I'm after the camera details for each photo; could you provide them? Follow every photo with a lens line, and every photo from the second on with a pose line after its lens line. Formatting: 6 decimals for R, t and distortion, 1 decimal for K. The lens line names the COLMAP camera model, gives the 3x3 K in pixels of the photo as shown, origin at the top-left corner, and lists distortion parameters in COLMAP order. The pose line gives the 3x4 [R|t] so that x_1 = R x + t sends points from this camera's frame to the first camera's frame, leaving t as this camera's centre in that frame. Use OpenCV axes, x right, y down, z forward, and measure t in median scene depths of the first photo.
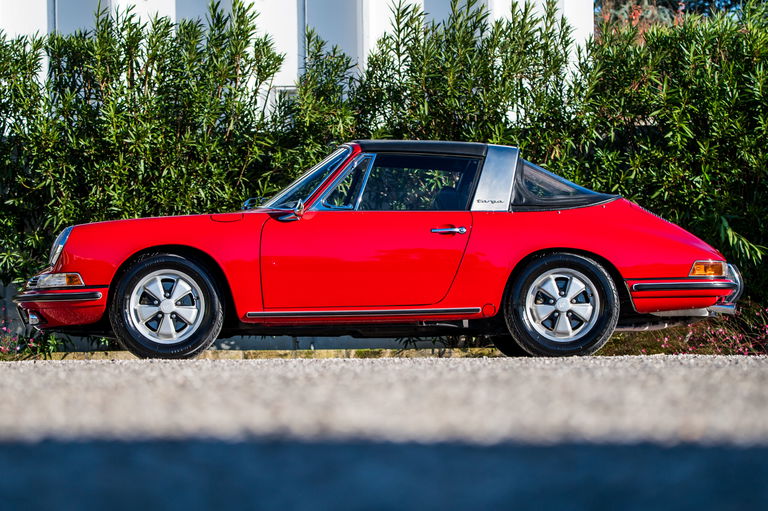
lens RADIAL K [[2883.0, 0, 352.6], [0, 2883.0, 228.0], [0, 0, 1]] dist [0.275760, 0.000000]
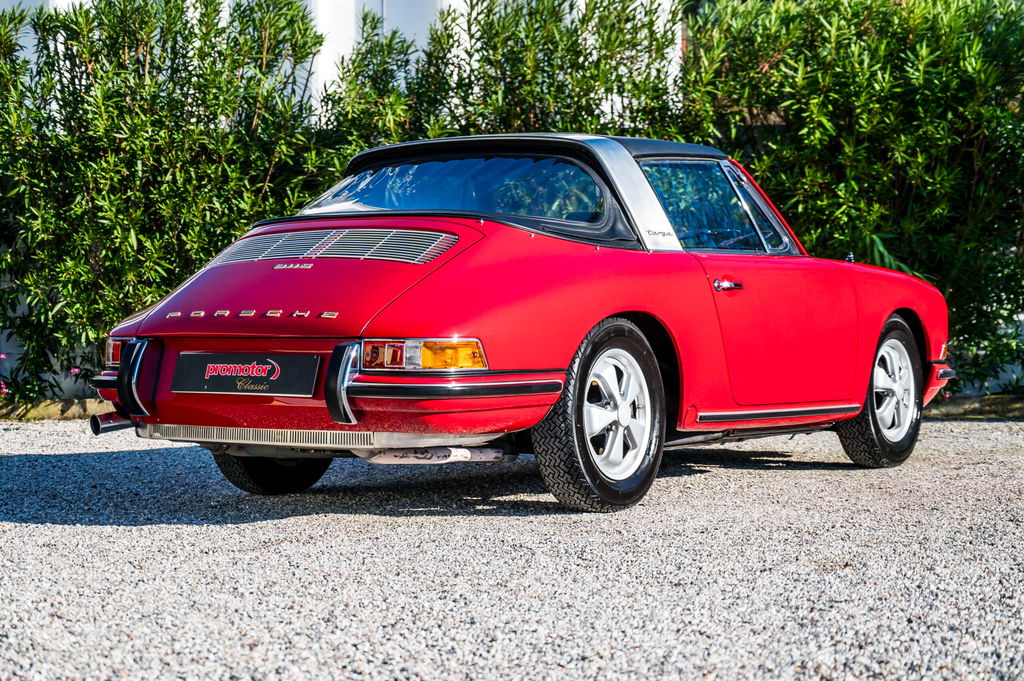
lens RADIAL K [[2073.8, 0, 511.2], [0, 2073.8, 336.3], [0, 0, 1]] dist [0.039099, 0.000000]
pose [[0.999963, 0.002381, 0.008272, 0.024234], [-0.002742, 0.999030, 0.043945, -0.000736], [-0.008159, -0.043966, 0.999000, 0.428682]]
